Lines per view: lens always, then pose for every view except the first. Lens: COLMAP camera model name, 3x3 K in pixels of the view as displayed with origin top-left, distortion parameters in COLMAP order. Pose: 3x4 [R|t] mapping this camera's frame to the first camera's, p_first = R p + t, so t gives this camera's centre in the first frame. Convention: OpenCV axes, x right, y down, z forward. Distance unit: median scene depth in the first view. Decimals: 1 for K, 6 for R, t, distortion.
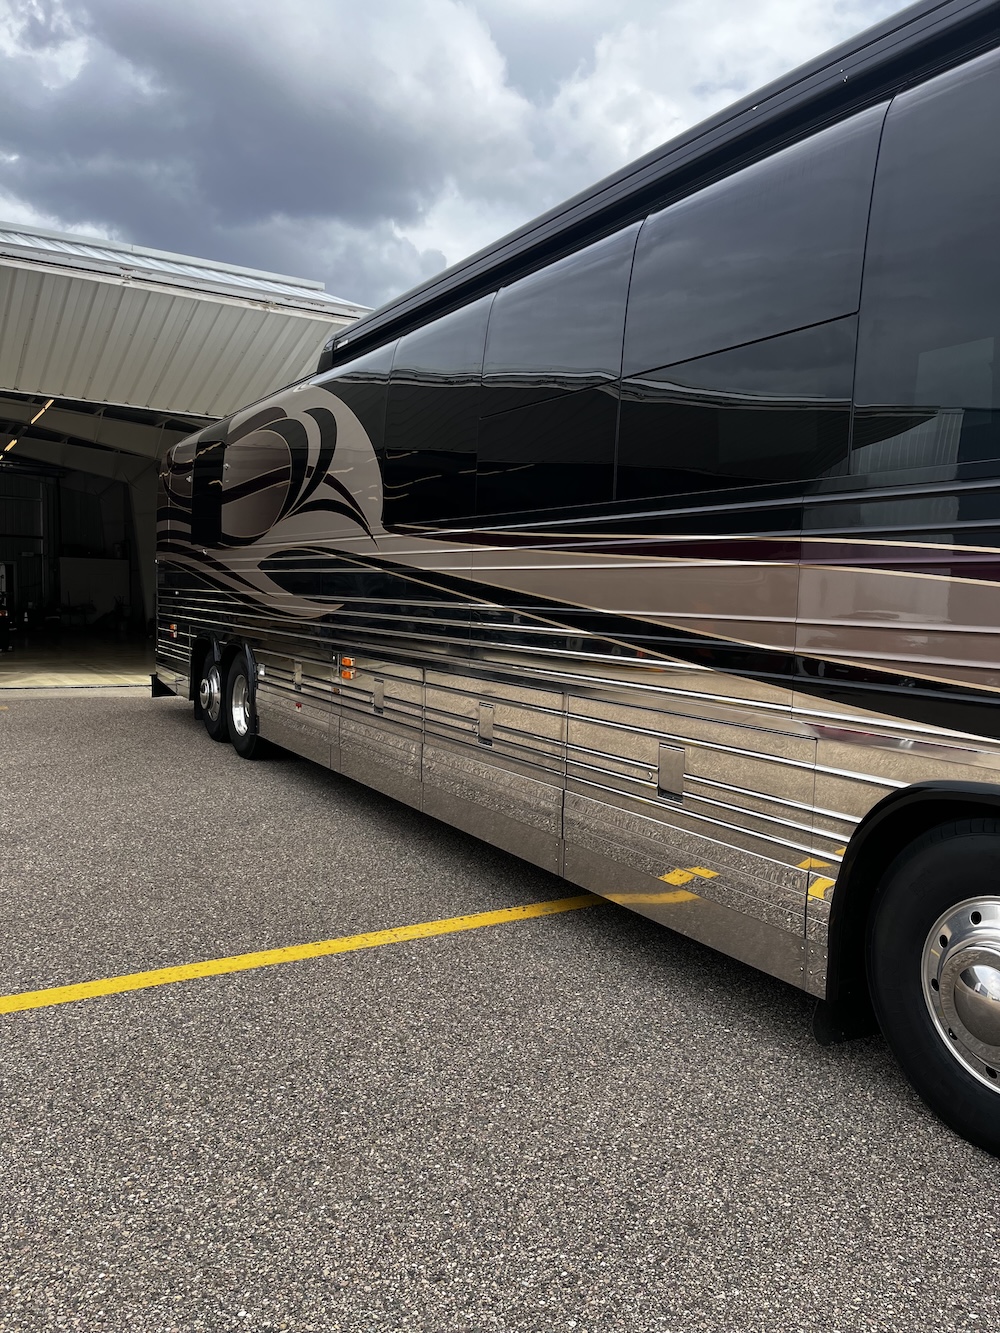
lens RADIAL K [[1014.8, 0, 497.0], [0, 1014.8, 671.2], [0, 0, 1]] dist [0.038095, -0.033775]
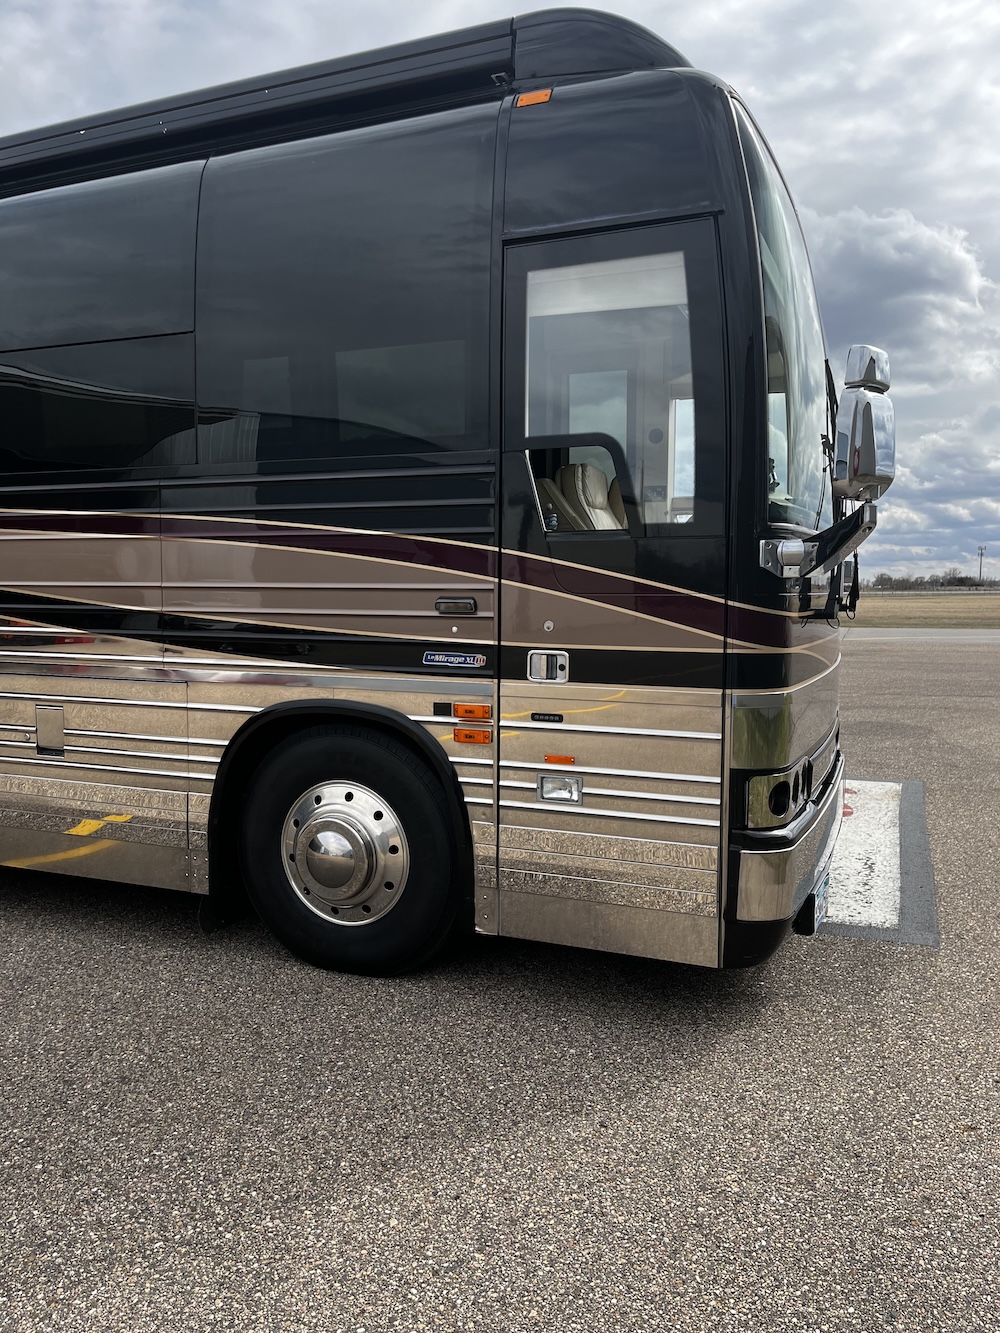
lens RADIAL K [[1014.8, 0, 498.3], [0, 1014.8, 660.3], [0, 0, 1]] dist [0.038095, -0.033775]
pose [[0.794933, -0.062206, 0.603500, -0.121088], [0.063487, 0.997798, 0.019223, 0.041909], [-0.603366, 0.023033, 0.797132, -0.185974]]
